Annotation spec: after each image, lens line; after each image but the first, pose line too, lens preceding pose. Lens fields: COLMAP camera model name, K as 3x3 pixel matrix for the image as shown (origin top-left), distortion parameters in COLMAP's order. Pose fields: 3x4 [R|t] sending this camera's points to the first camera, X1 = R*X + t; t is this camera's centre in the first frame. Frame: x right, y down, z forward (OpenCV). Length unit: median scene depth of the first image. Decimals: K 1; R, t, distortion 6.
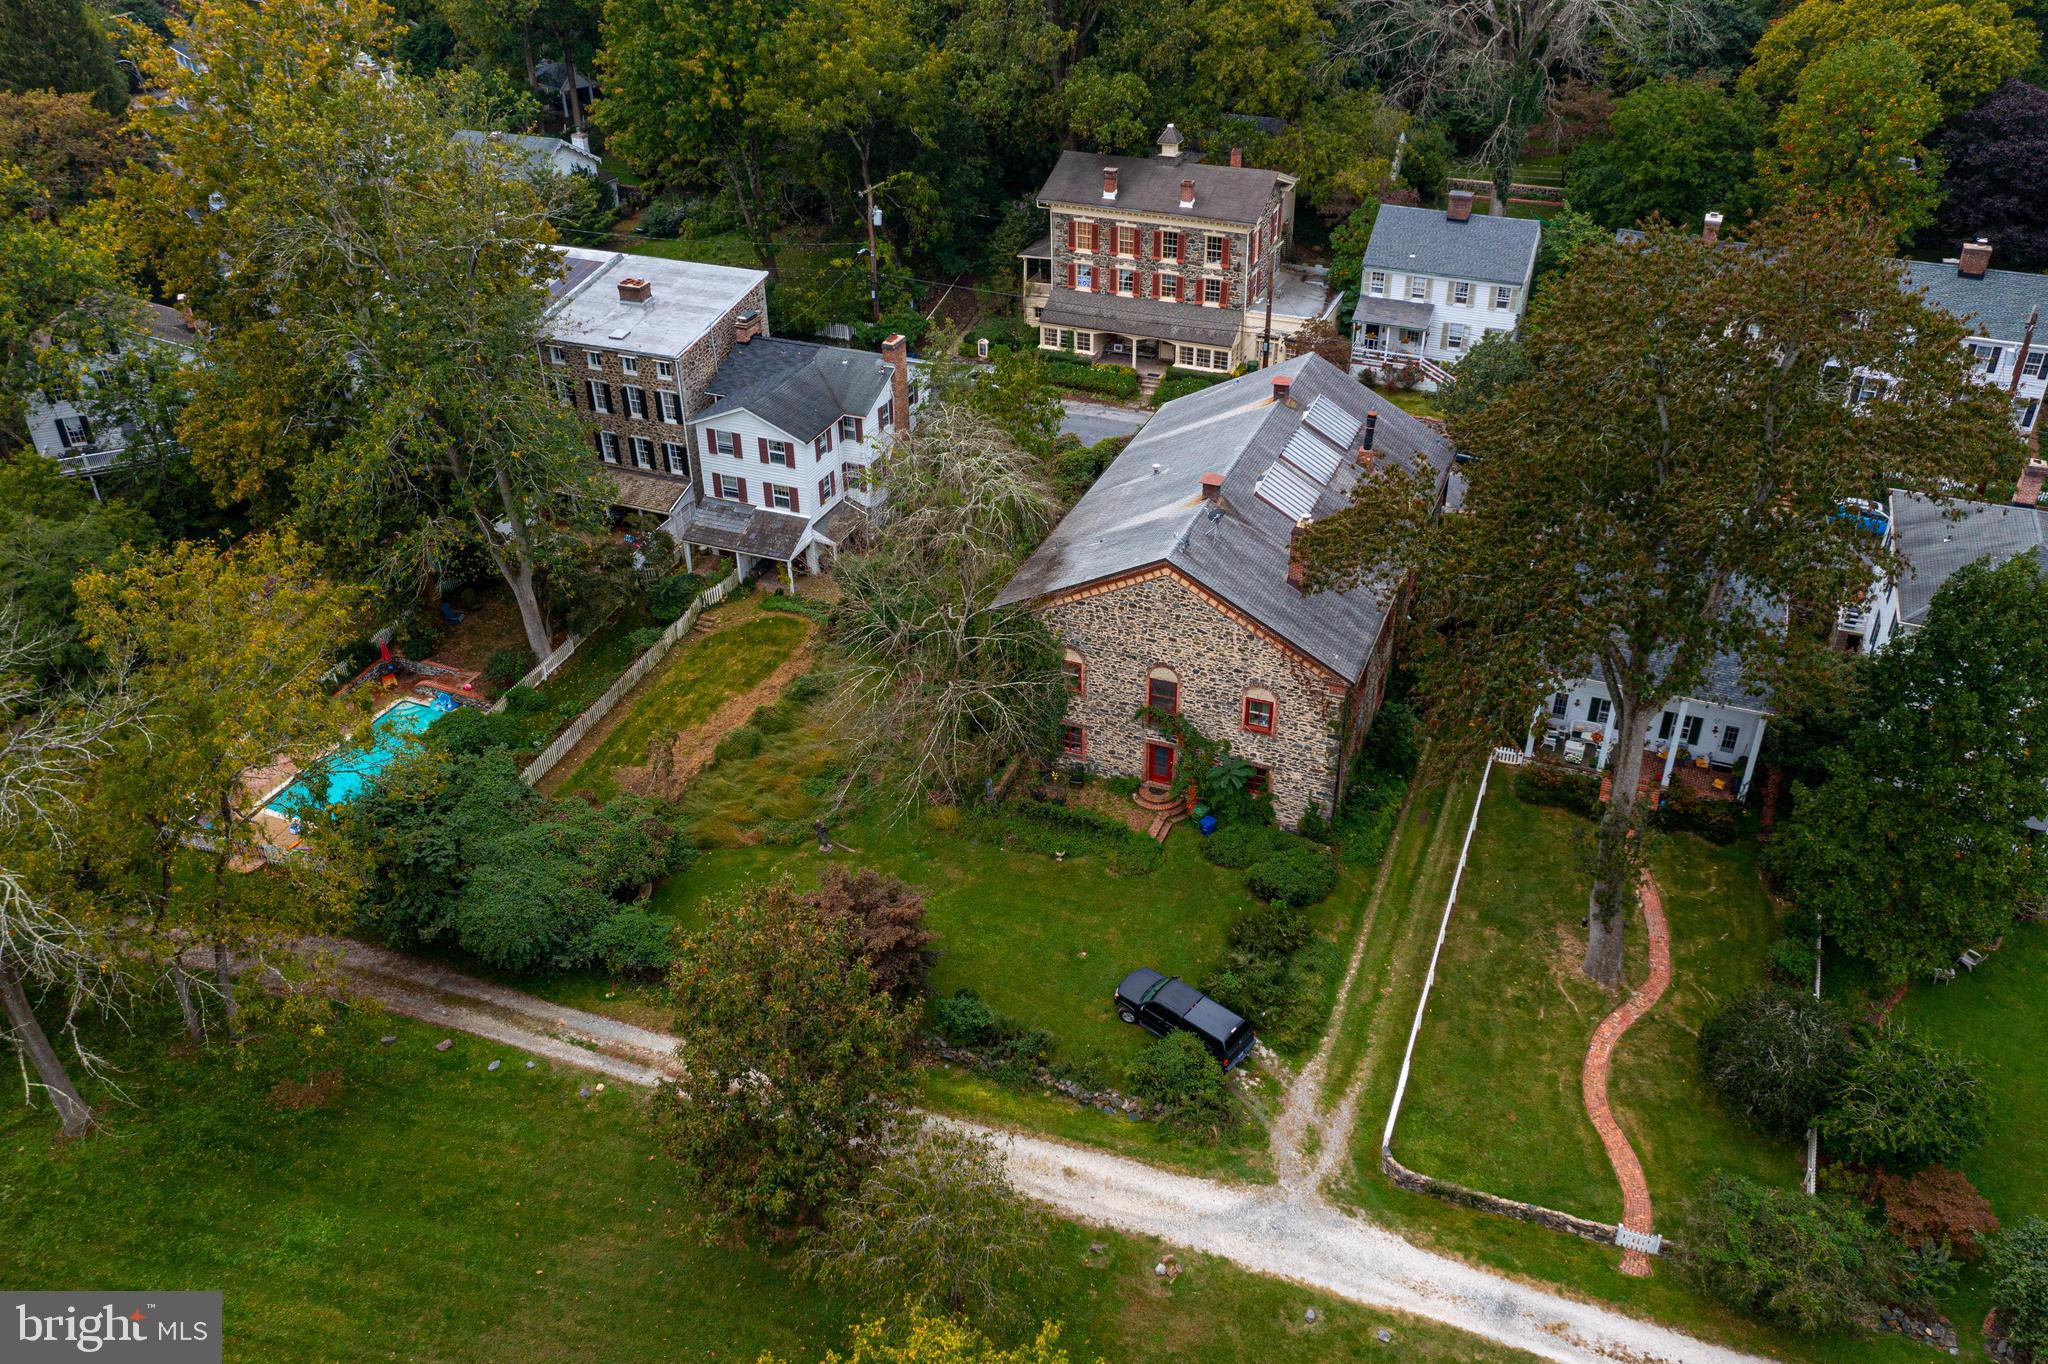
lens RADIAL K [[1611.1, 0, 1026.1], [0, 1611.1, 691.8], [0, 0, 1]] dist [-0.033623, 0.007505]
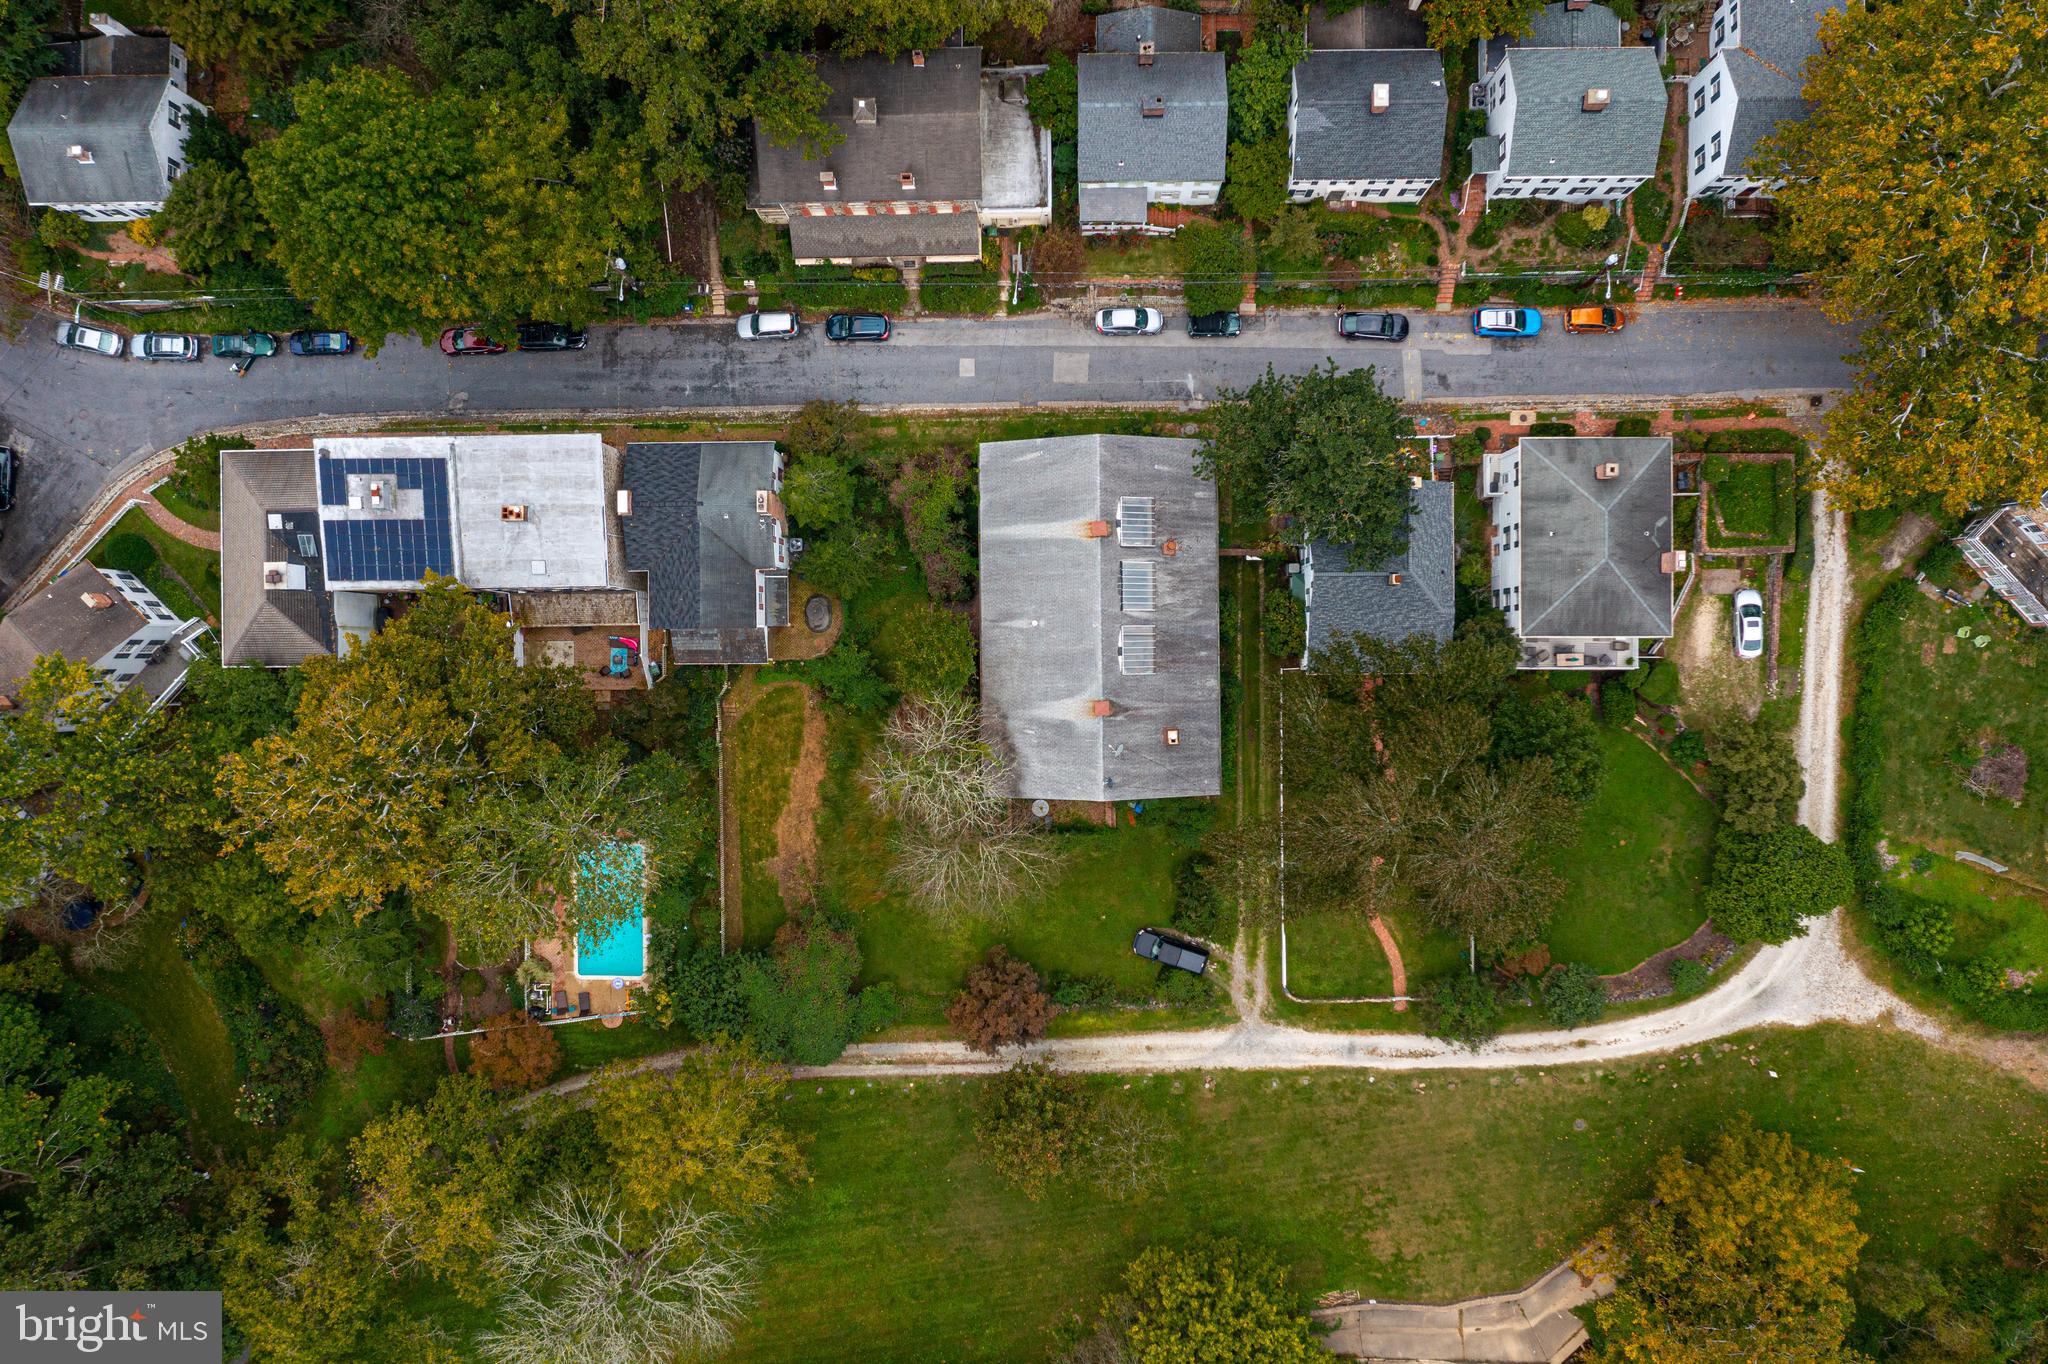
lens RADIAL K [[1611.1, 0, 1016.7], [0, 1611.1, 681.3], [0, 0, 1]] dist [-0.033623, 0.007505]
pose [[0.917941, -0.396334, -0.017408, 0.079988], [0.228260, 0.491763, 0.840278, -1.480370], [-0.324470, -0.775299, 0.541877, 0.231287]]
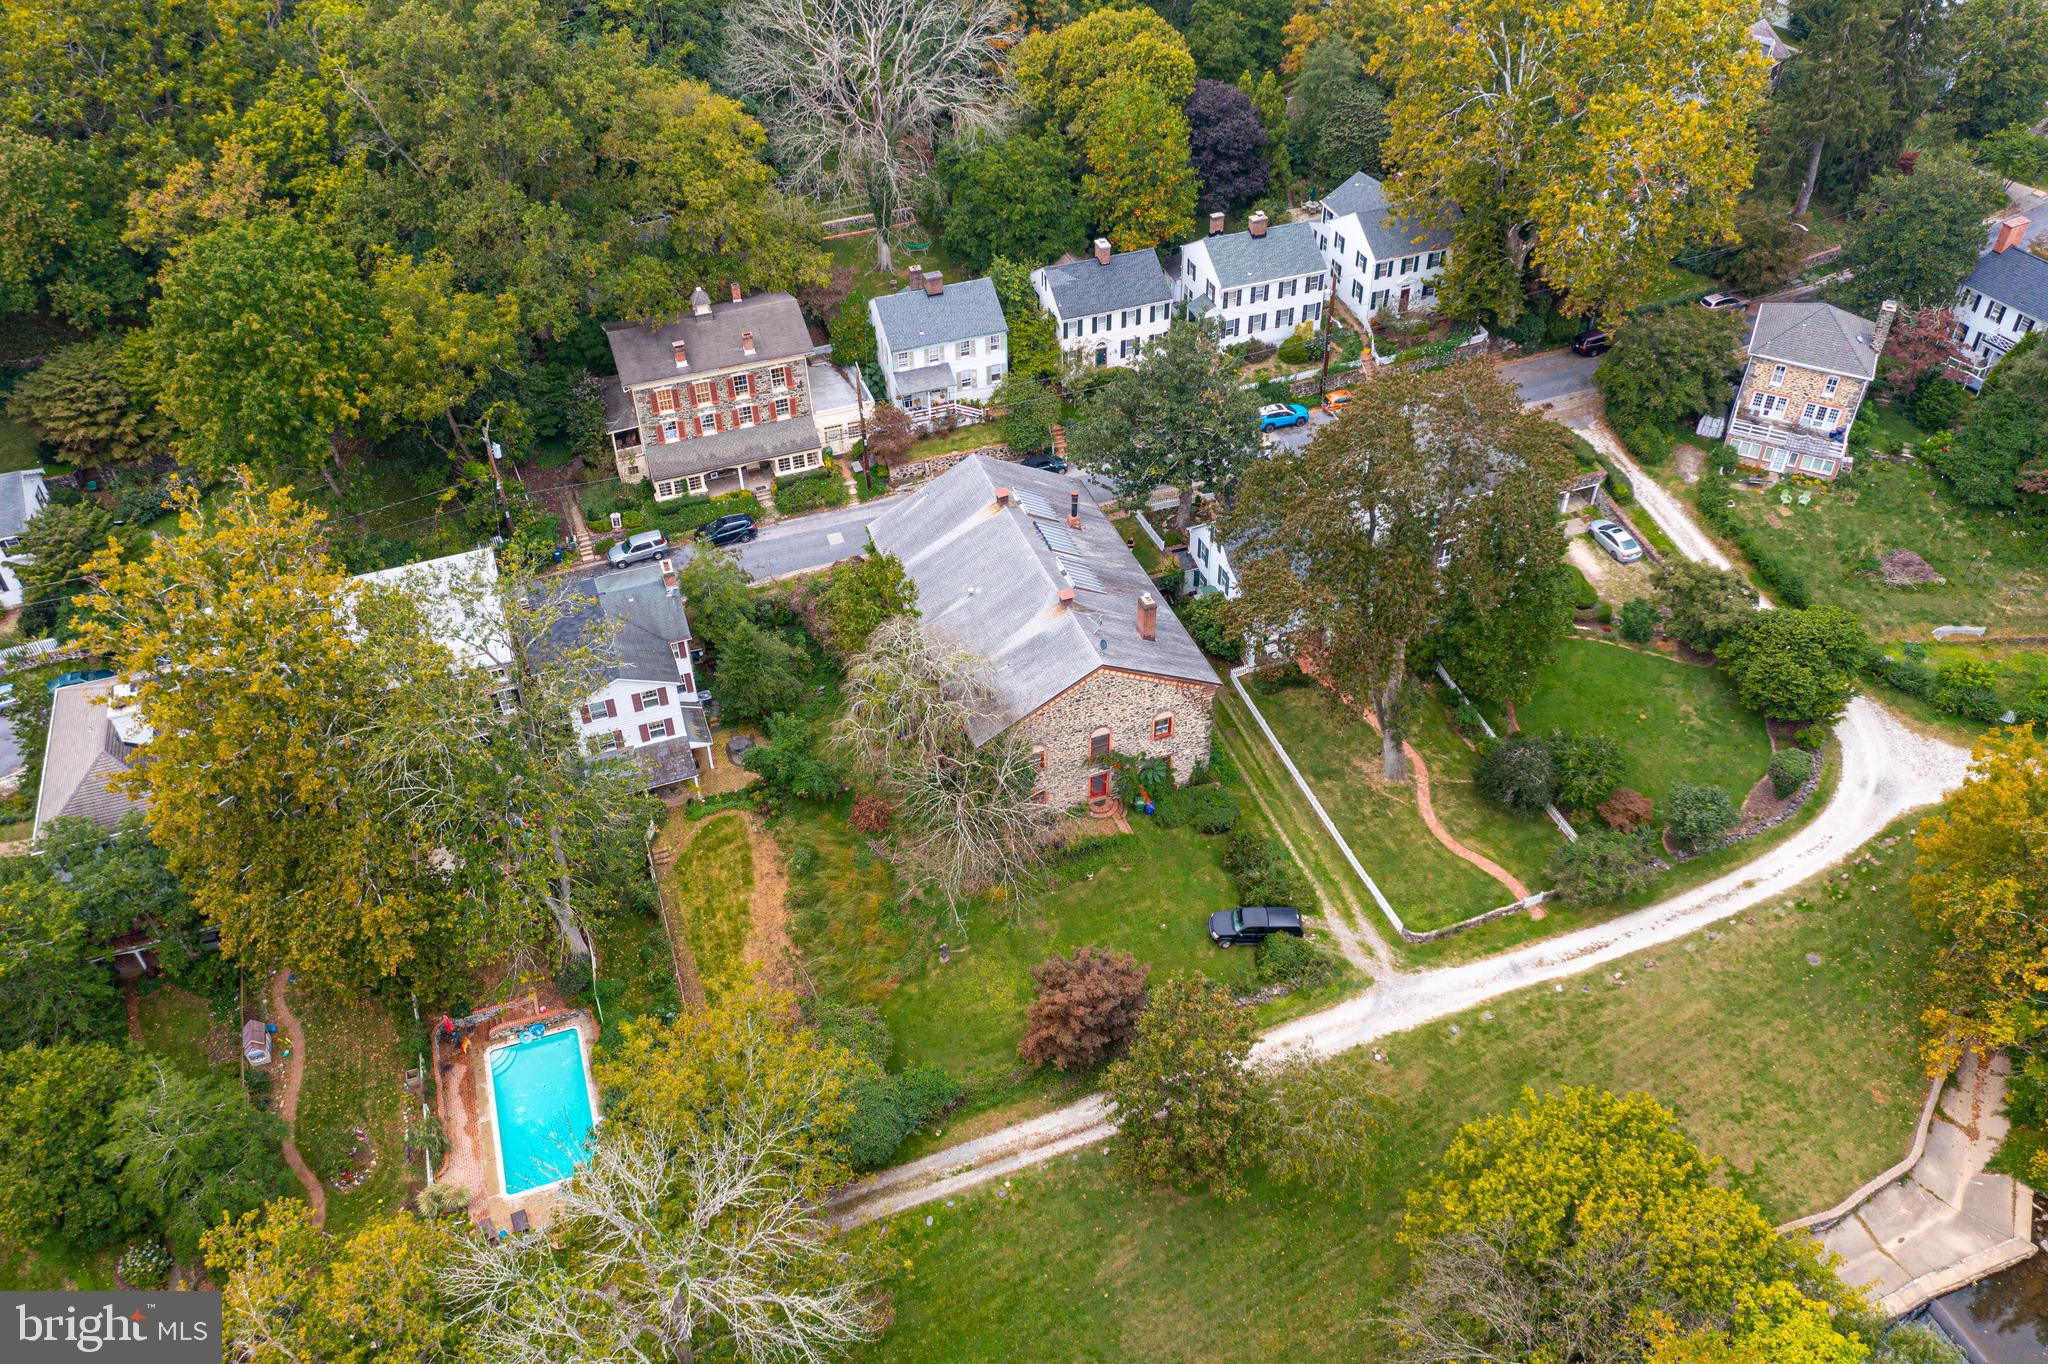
lens RADIAL K [[1611.1, 0, 1029.1], [0, 1611.1, 678.0], [0, 0, 1]] dist [-0.033623, 0.007505]
pose [[0.734185, -0.443807, 0.513816, -0.696669], [0.372131, 0.896023, 0.242203, -0.436589], [-0.567882, 0.013385, 0.823001, -0.162842]]
